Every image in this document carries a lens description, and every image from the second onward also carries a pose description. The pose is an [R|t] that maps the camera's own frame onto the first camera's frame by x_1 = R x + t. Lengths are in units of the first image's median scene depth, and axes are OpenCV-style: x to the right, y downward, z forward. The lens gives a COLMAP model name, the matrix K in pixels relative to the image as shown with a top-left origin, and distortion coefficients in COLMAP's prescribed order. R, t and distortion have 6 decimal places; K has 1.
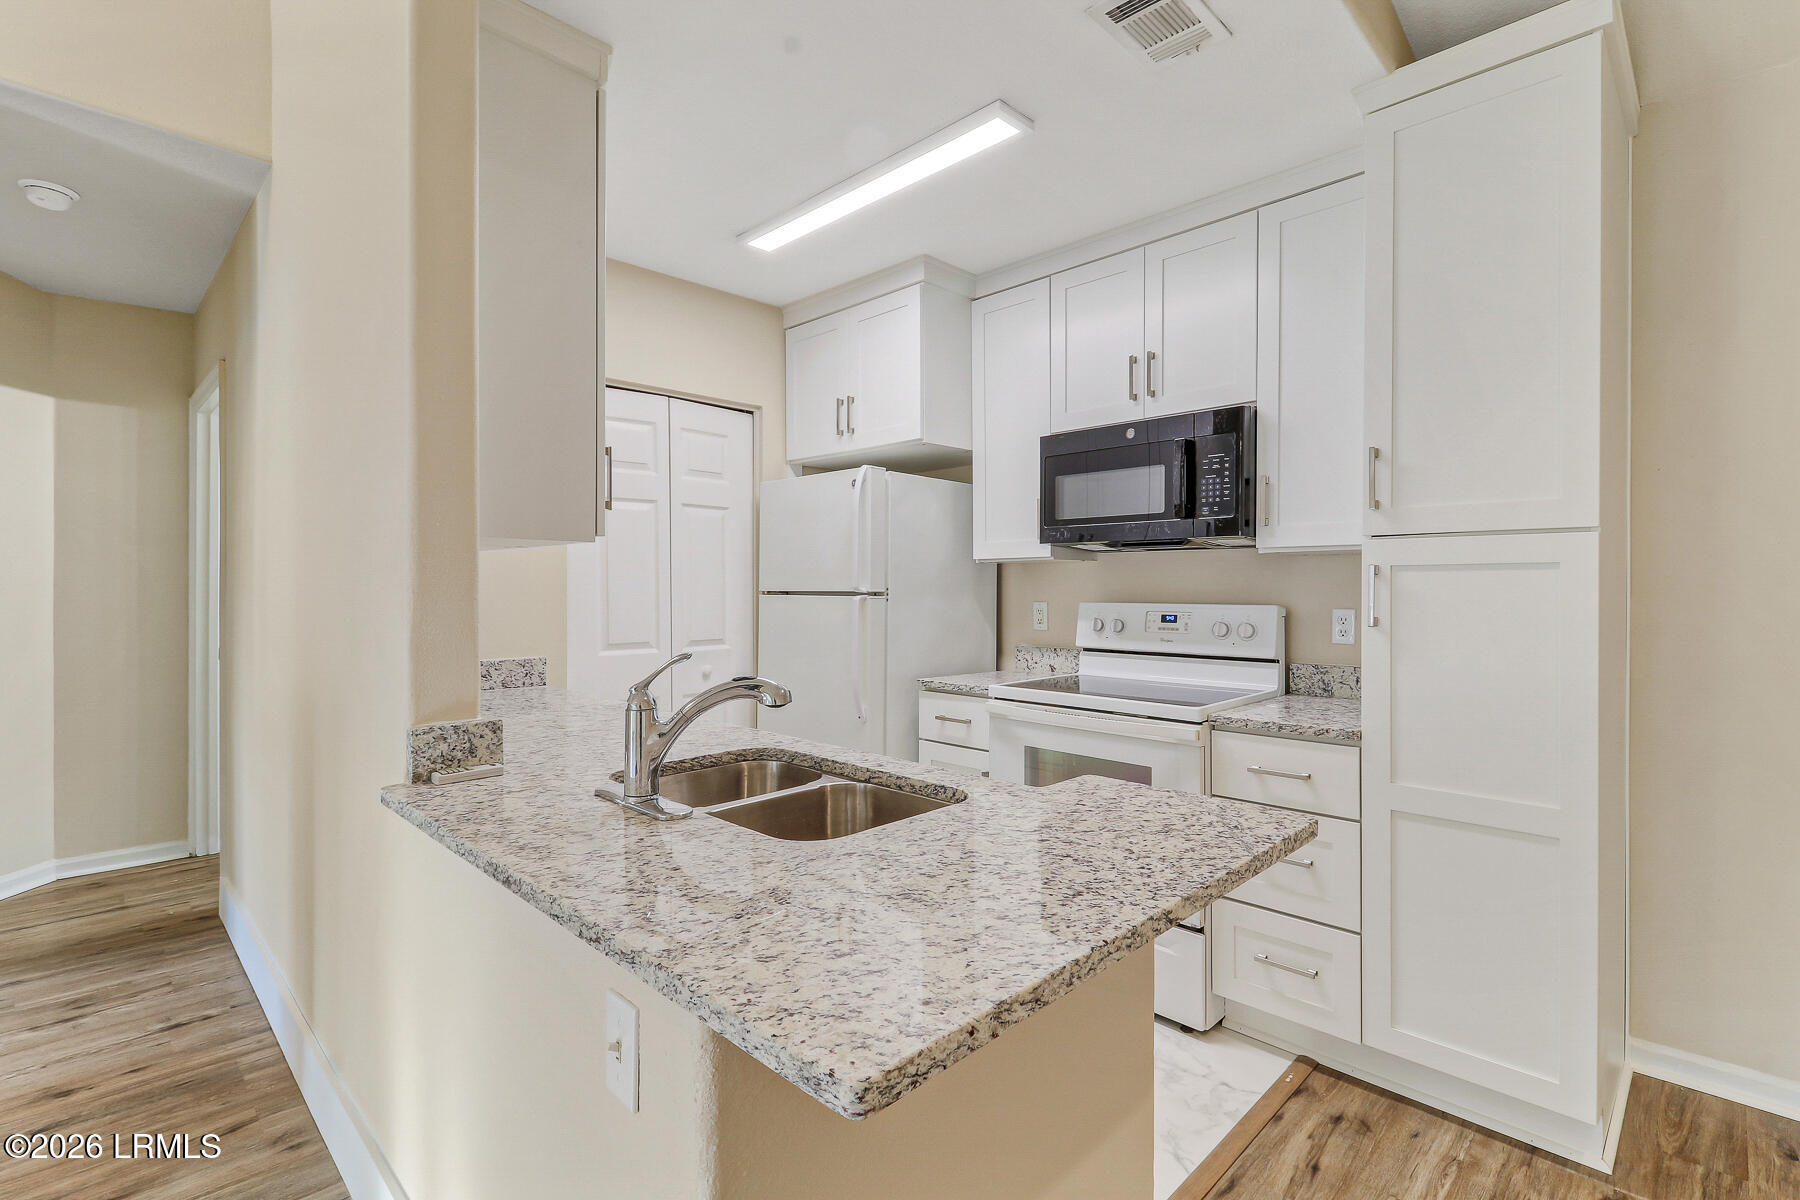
lens RADIAL K [[827.9, 0, 913.1], [0, 827.9, 586.0], [0, 0, 1]] dist [0.018863, -0.012071]
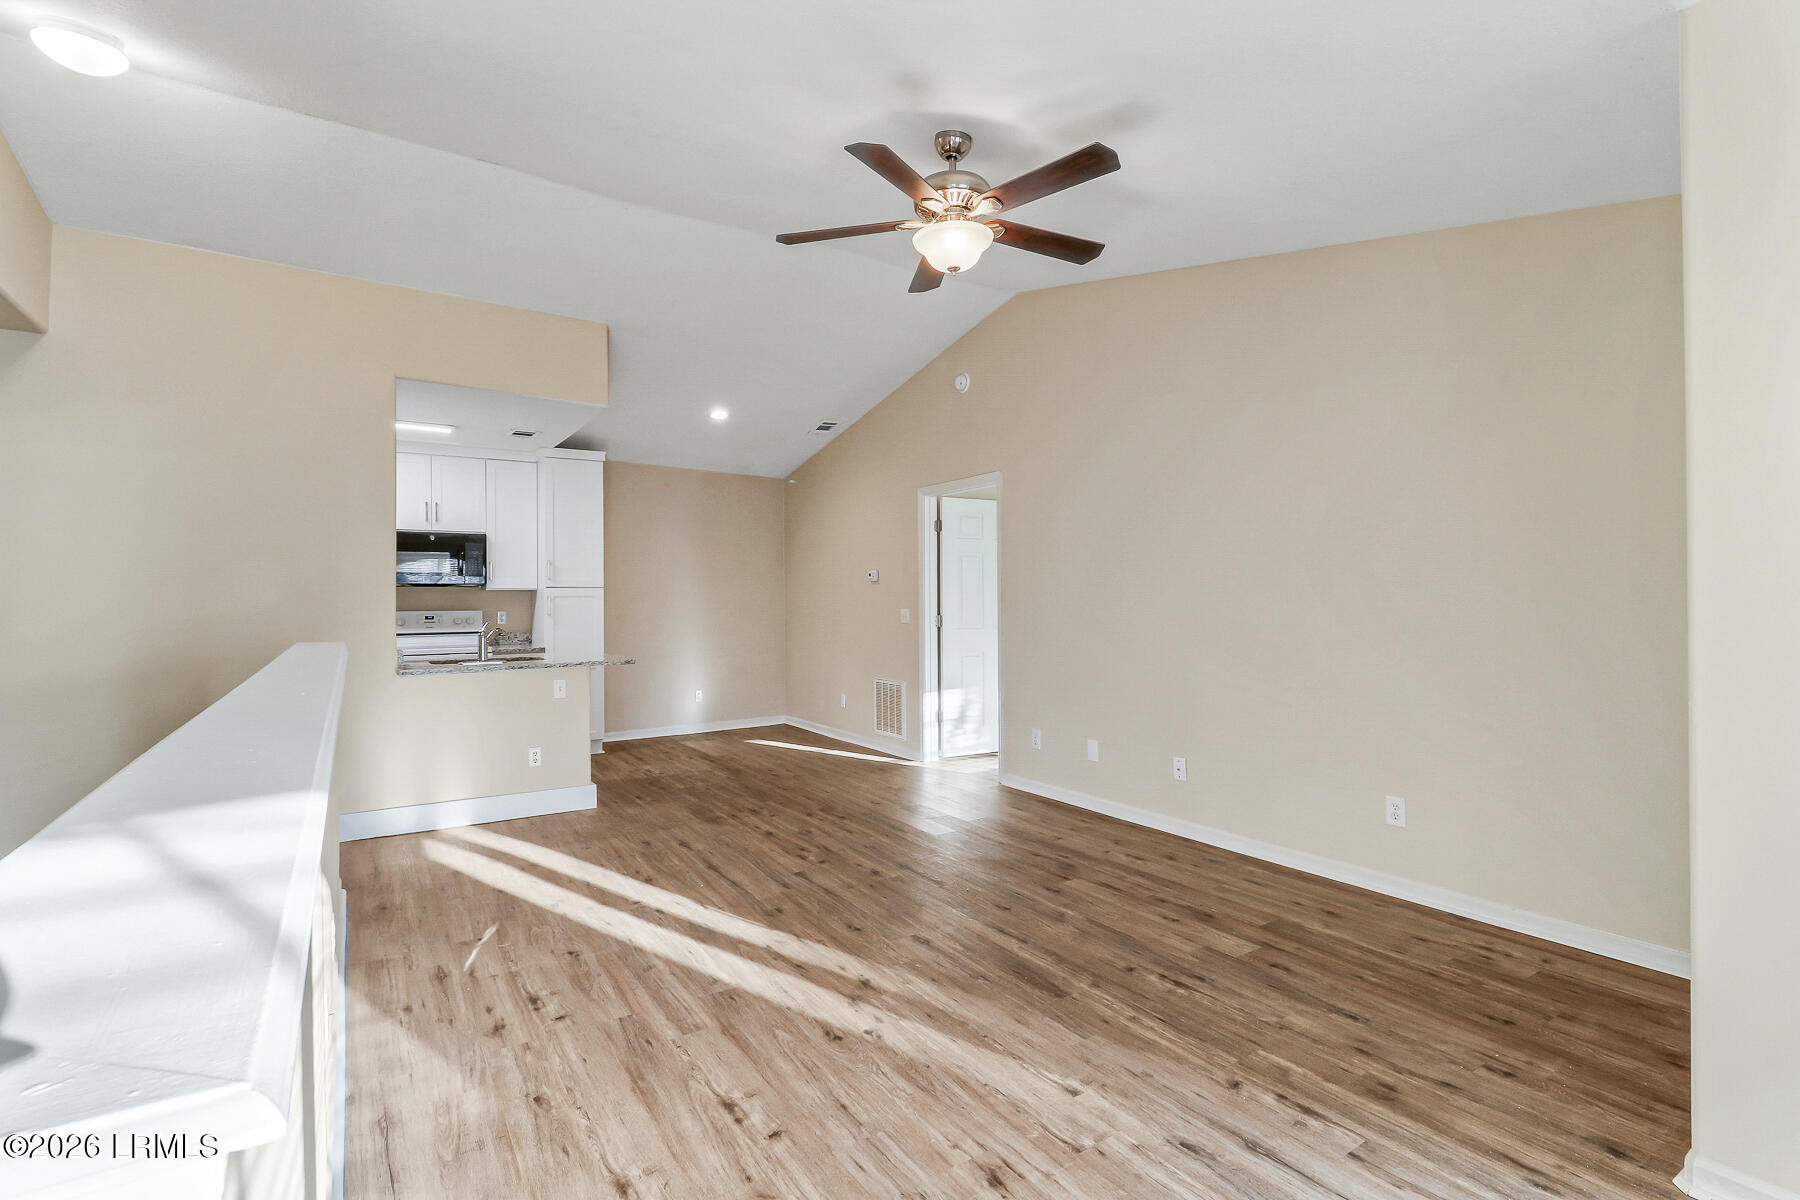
lens RADIAL K [[835.4, 0, 910.4], [0, 835.4, 578.1], [0, 0, 1]] dist [0.028240, -0.015509]
pose [[0.207746, 0.021629, 0.977944, -1.887401], [0.006532, 0.999703, -0.023498, -0.006792], [-0.978161, 0.011269, 0.207543, -0.854737]]
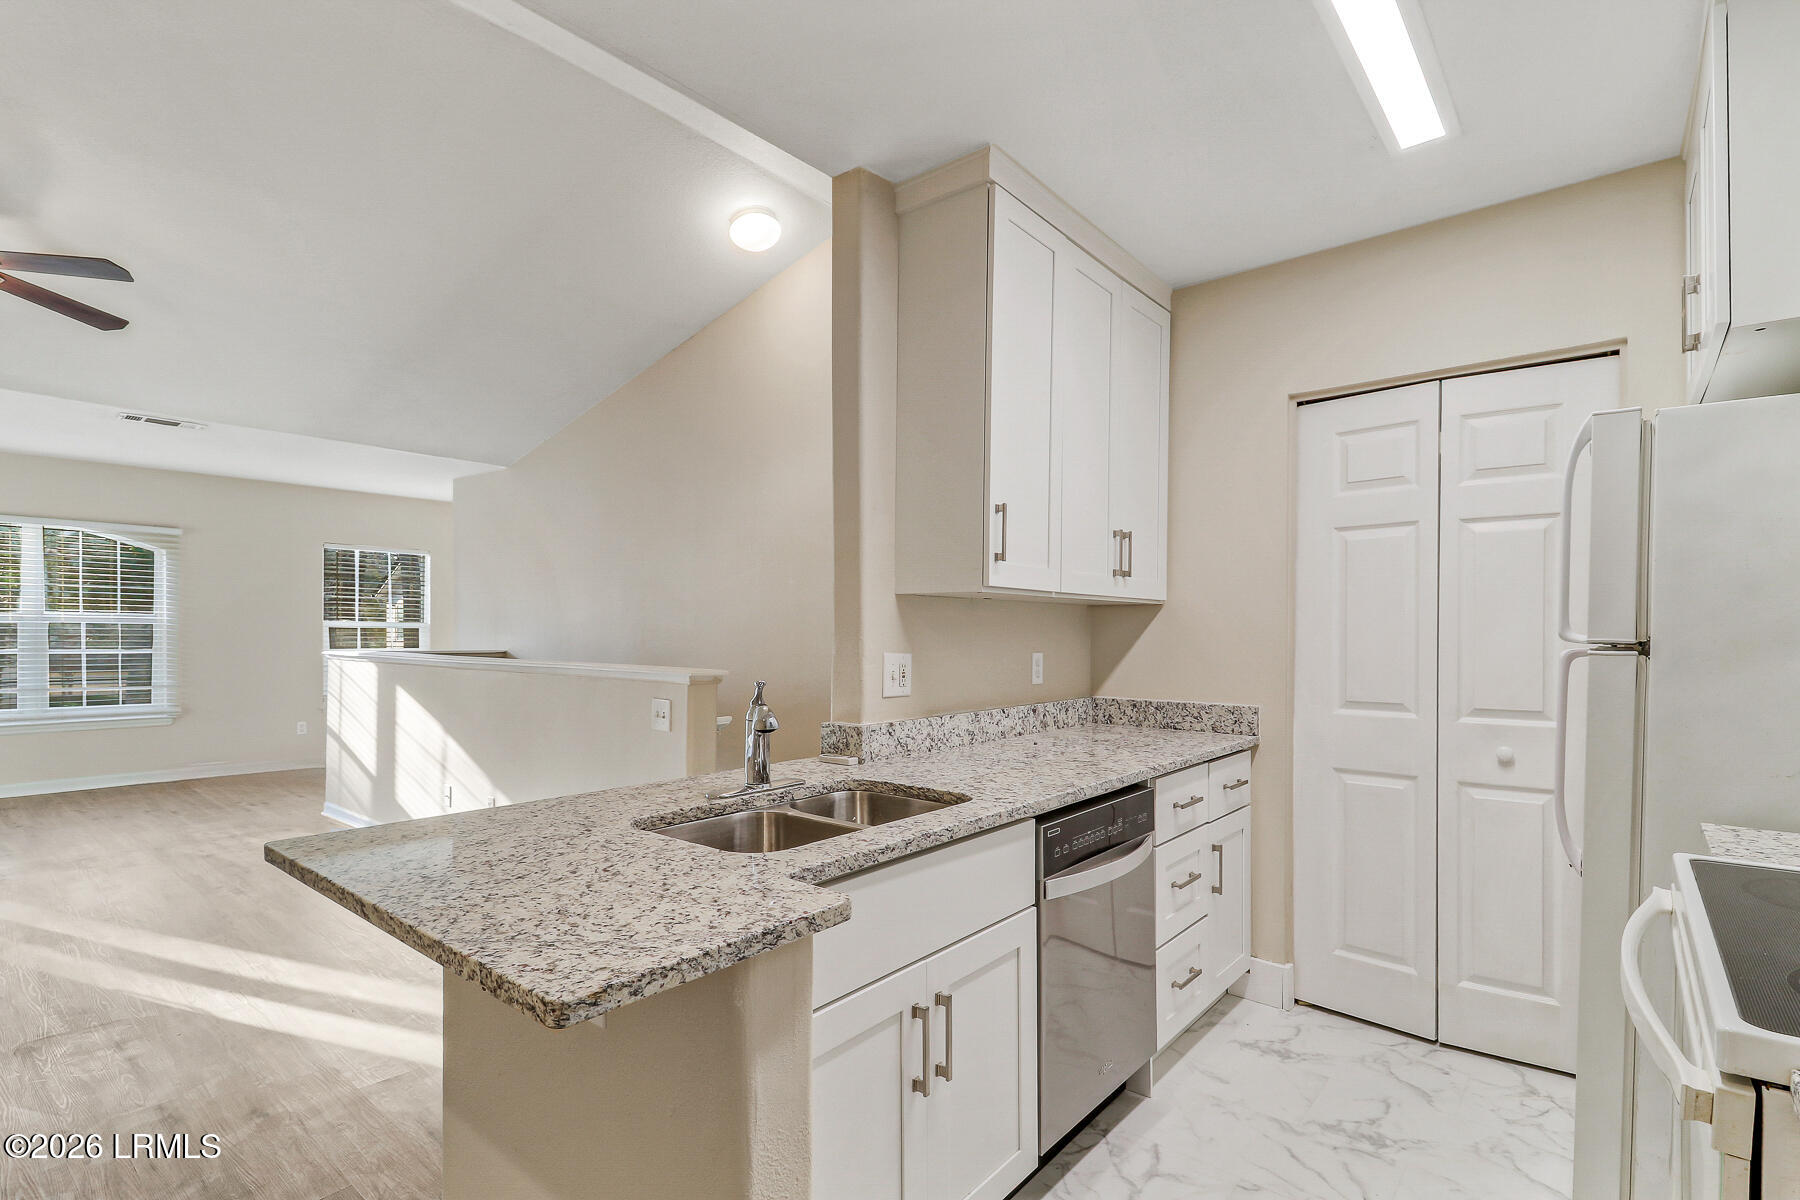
lens RADIAL K [[846.6, 0, 911.6], [0, 846.6, 630.4], [0, 0, 1]] dist [0.022709, -0.015524]
pose [[0.080576, -0.002211, -0.996746, 0.565797], [-0.003009, 0.999992, -0.002461, 0.002406], [0.996744, 0.003197, 0.080569, 0.602832]]
